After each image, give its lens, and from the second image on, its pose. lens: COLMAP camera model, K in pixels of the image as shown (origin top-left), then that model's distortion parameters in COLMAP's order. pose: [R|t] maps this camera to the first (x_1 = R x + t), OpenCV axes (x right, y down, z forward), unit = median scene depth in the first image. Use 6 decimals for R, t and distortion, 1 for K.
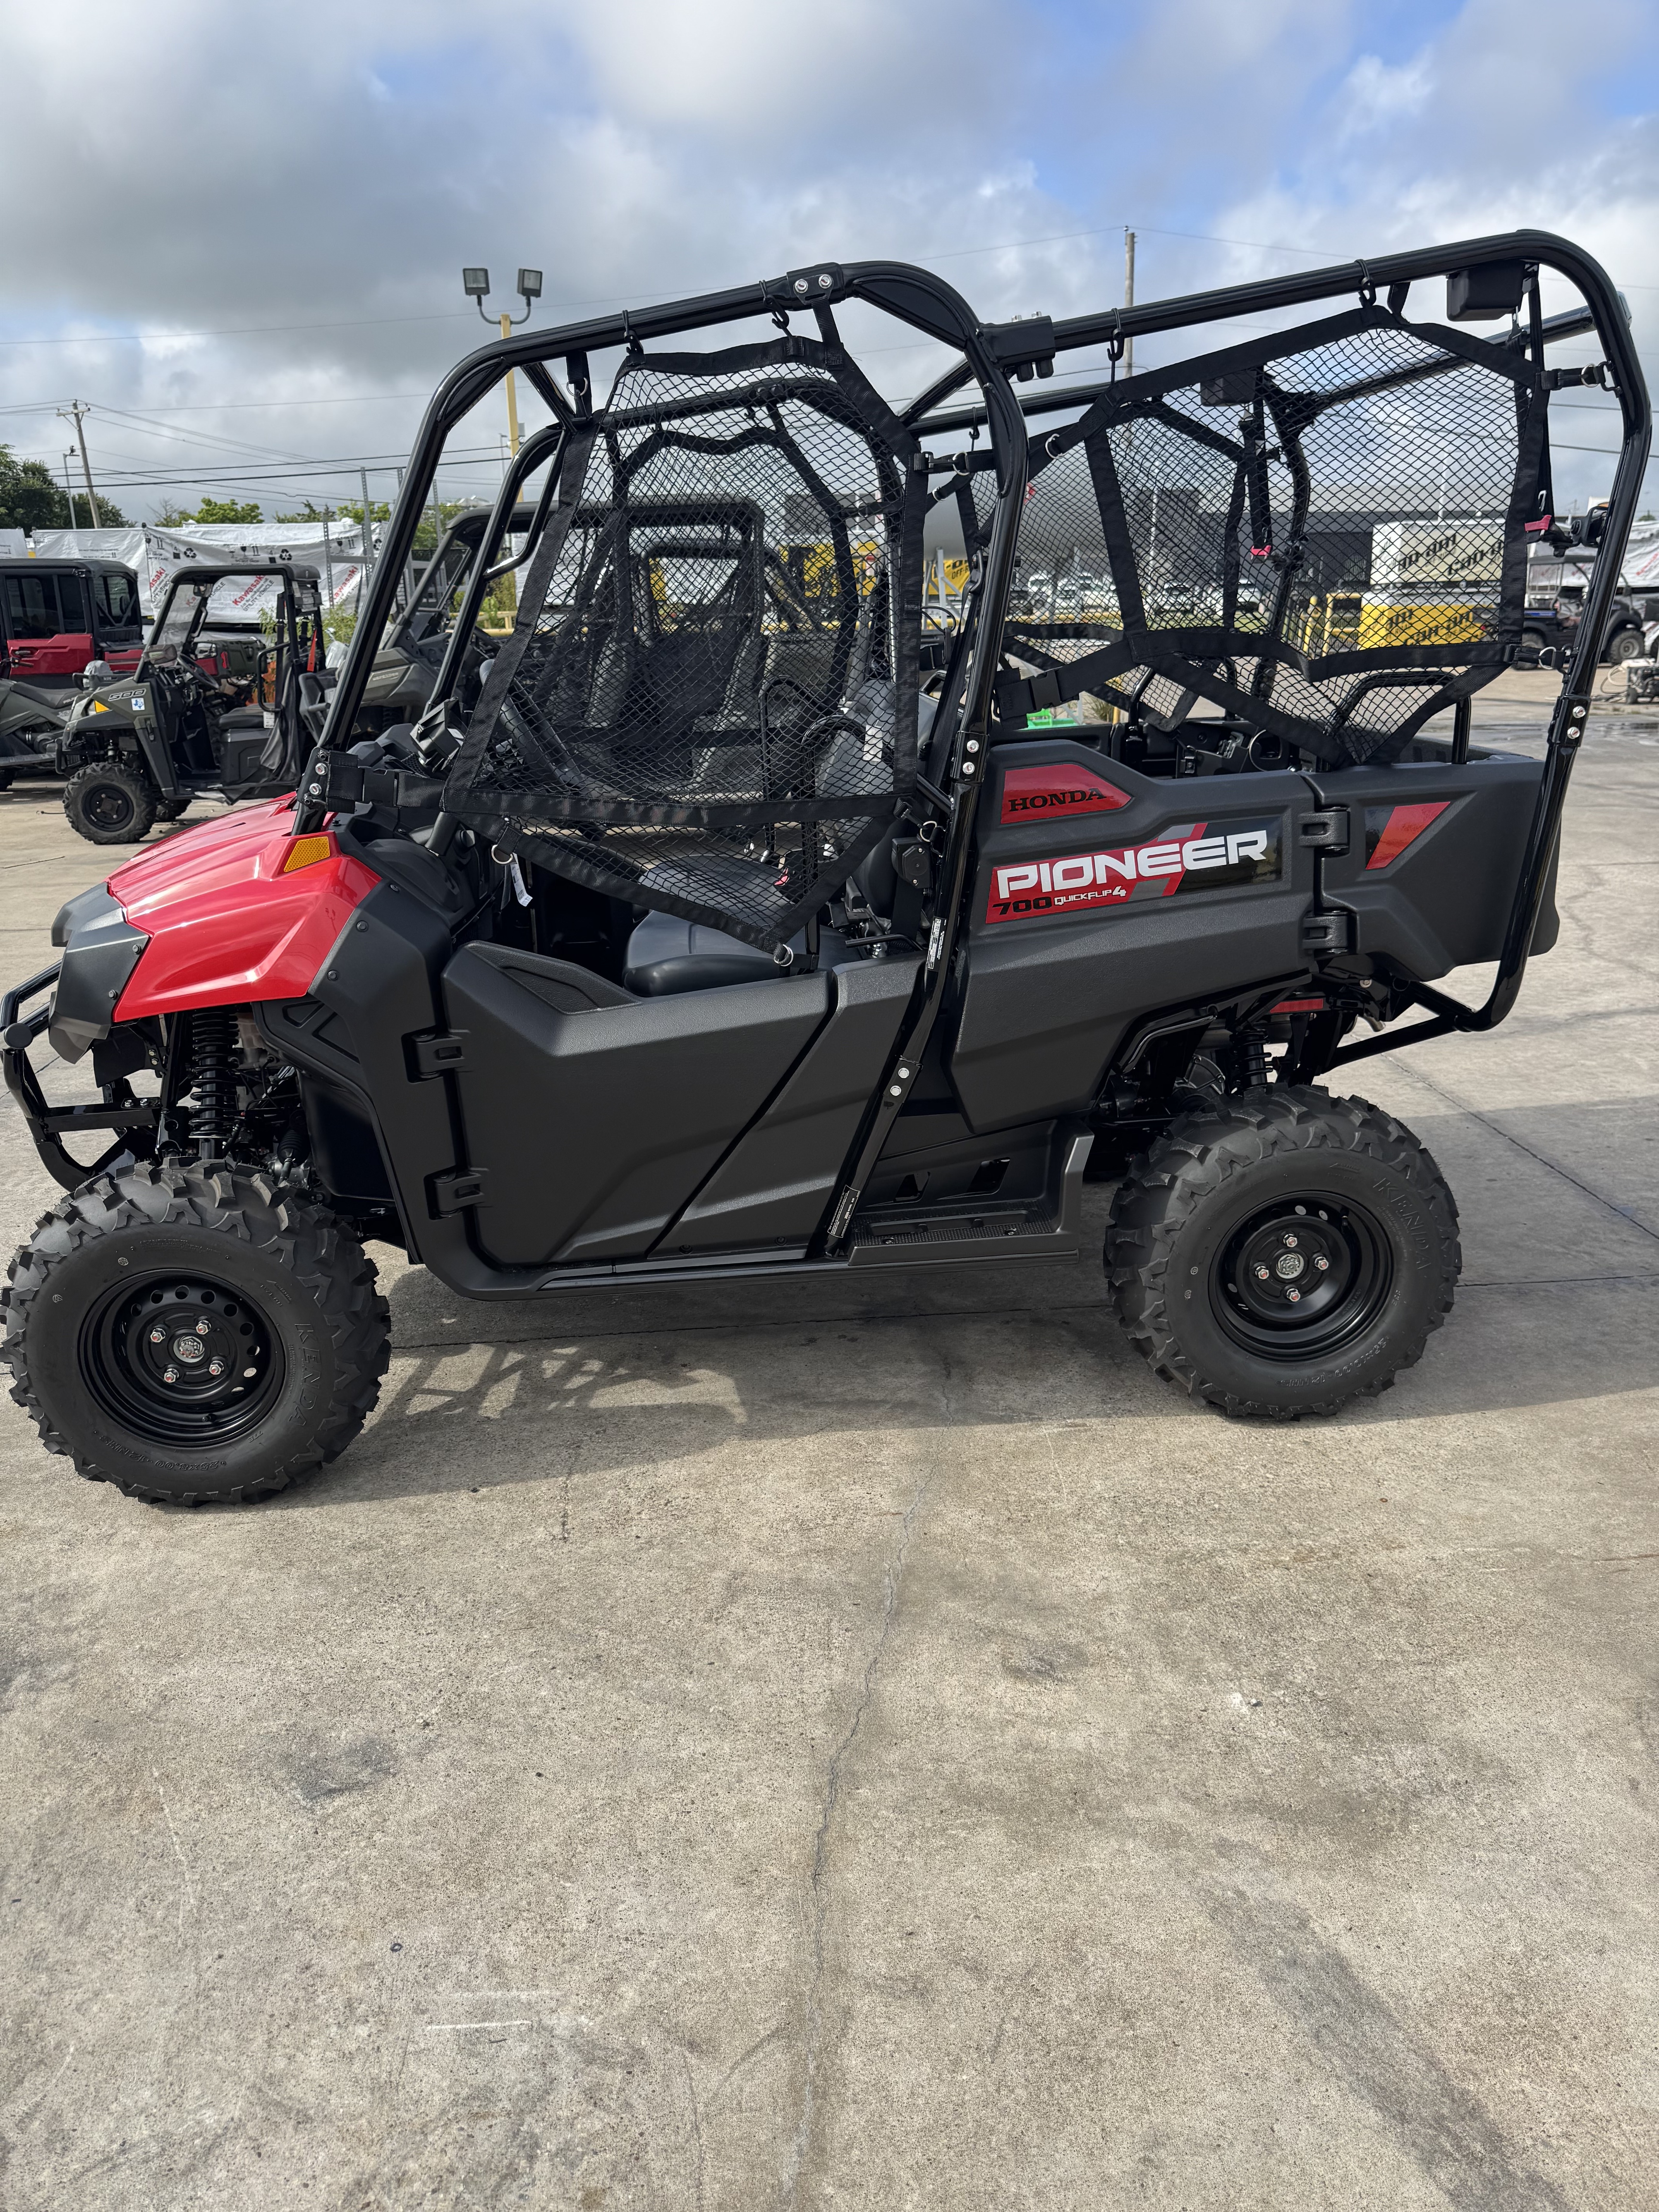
lens RADIAL K [[1638.0, 0, 836.0], [0, 1638.0, 1021.6], [0, 0, 1]] dist [0.007265, -0.012792]
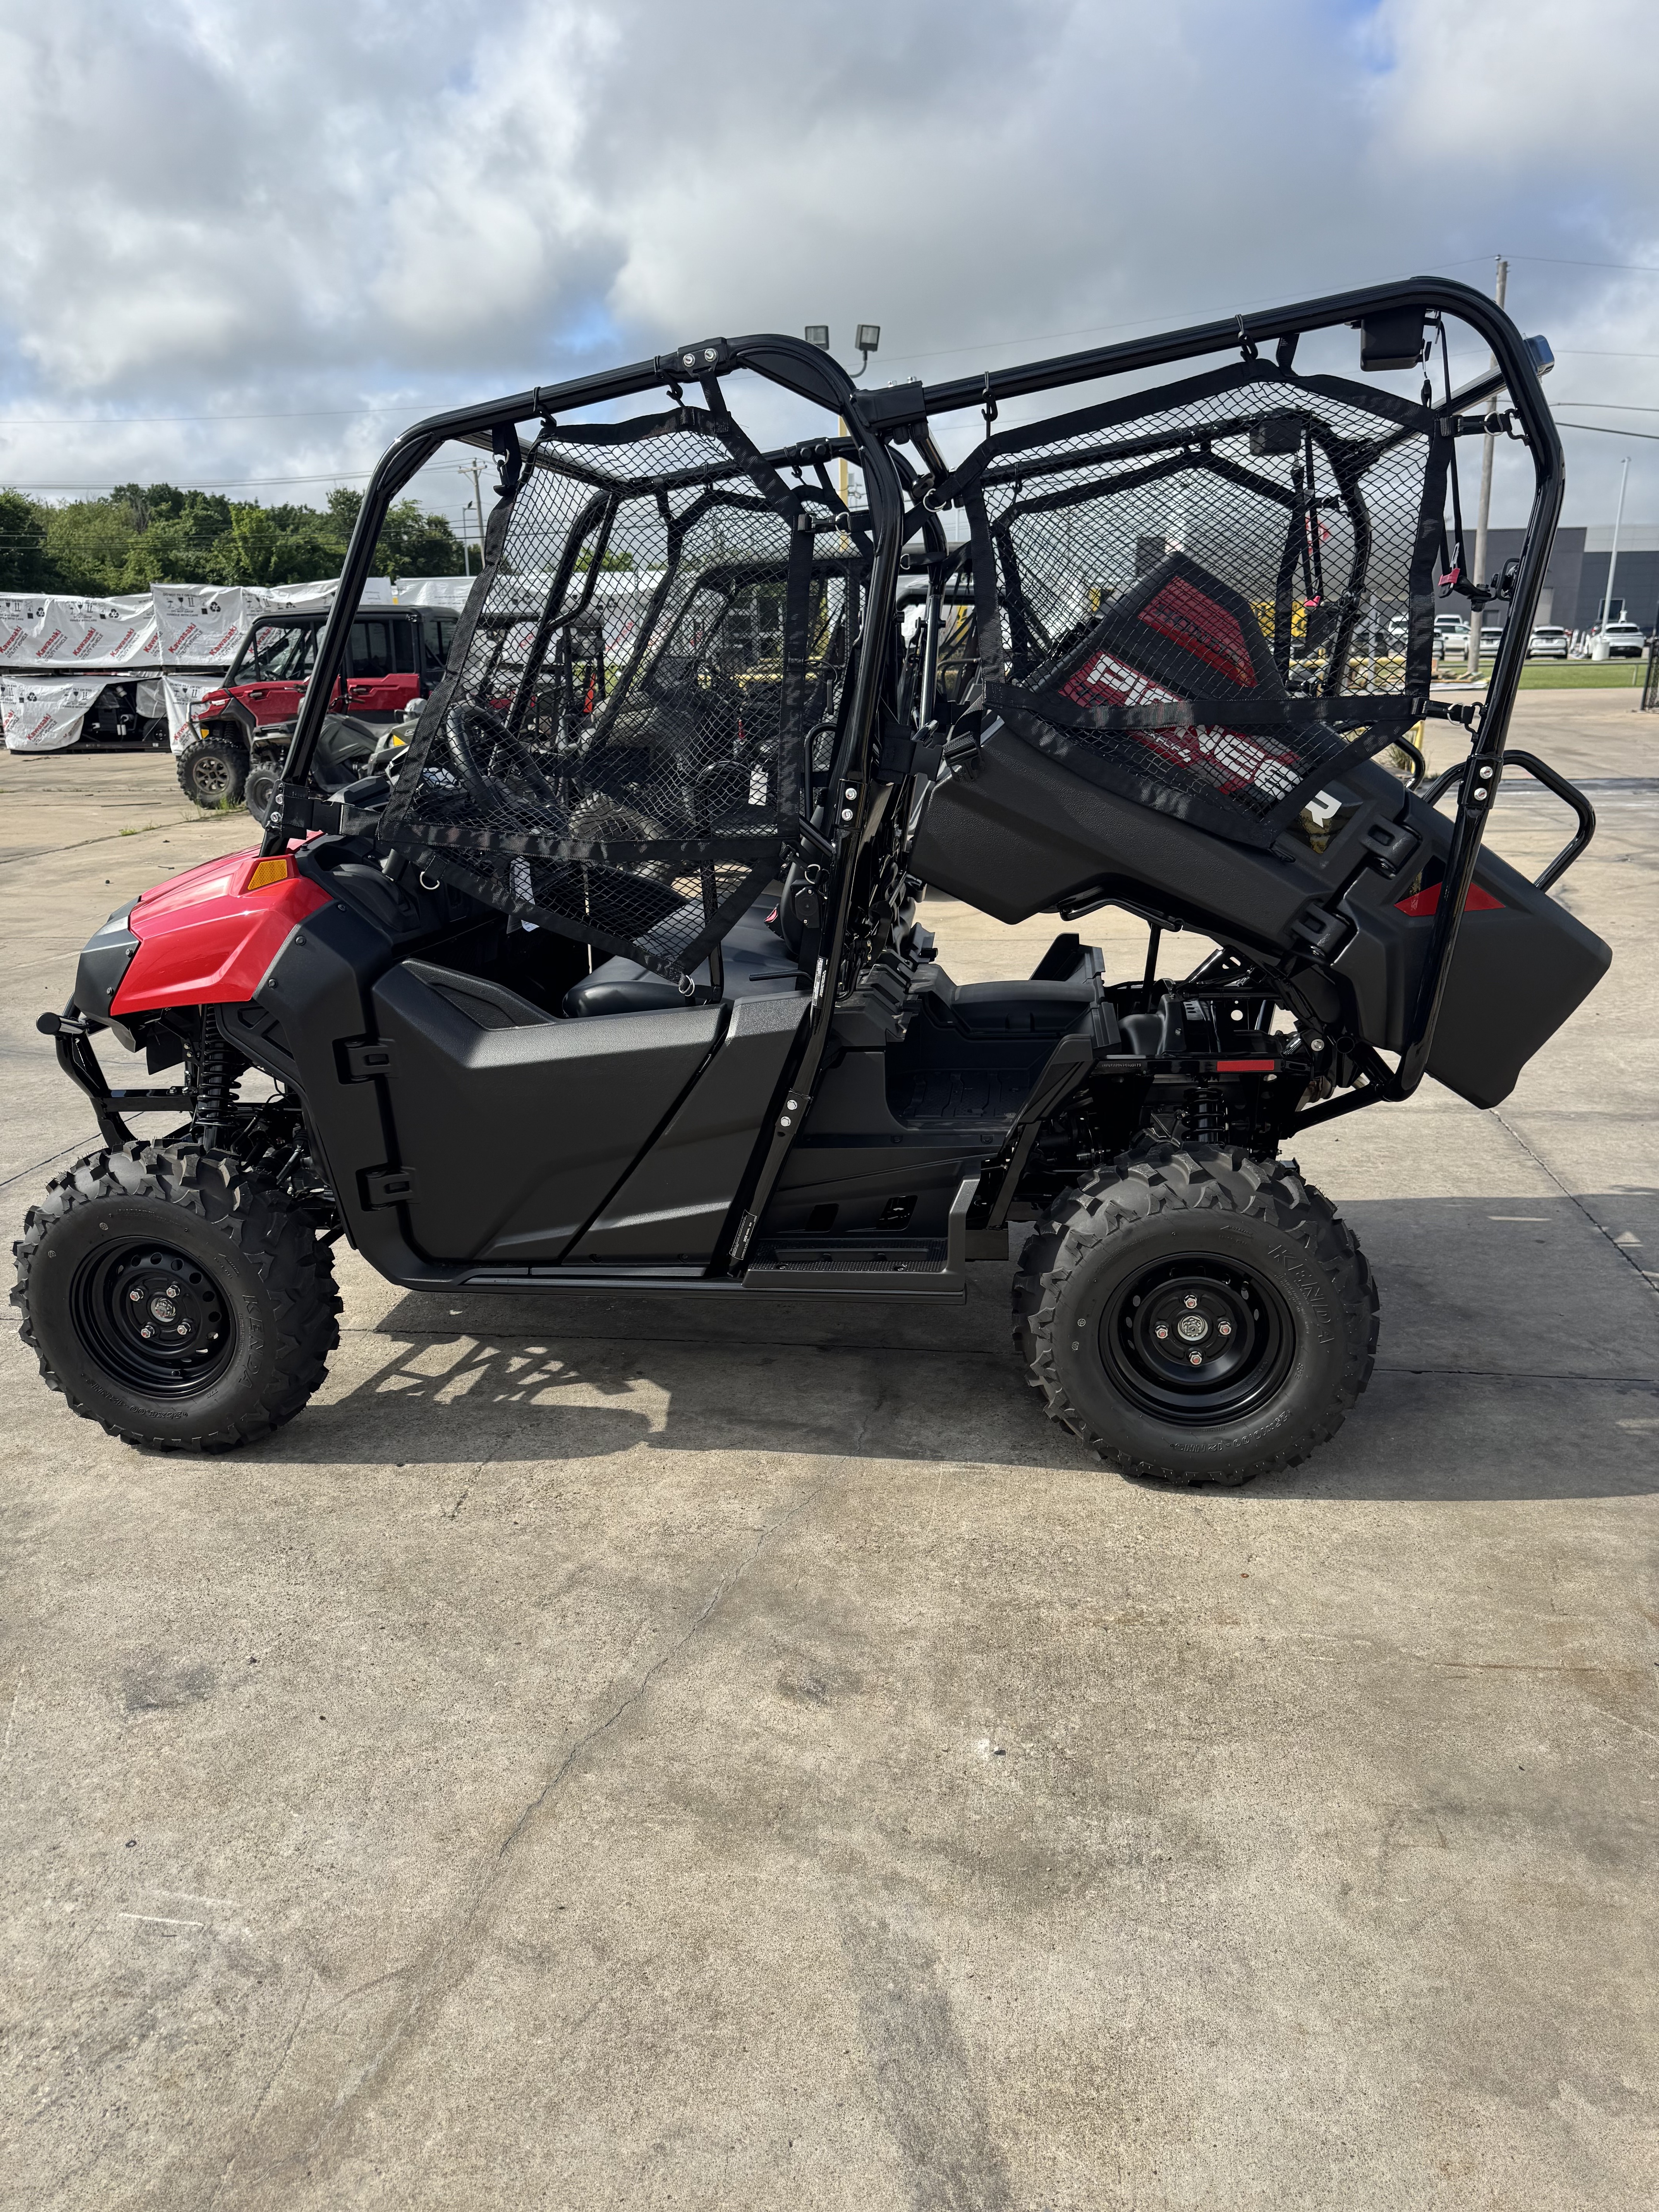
lens RADIAL K [[1638.0, 0, 836.0], [0, 1638.0, 1021.6], [0, 0, 1]] dist [0.007265, -0.012792]
pose [[0.975682, 0.052287, -0.212863, 0.305629], [-0.057435, 0.998186, -0.018069, -0.004427], [0.211532, 0.029856, 0.976915, -0.009959]]
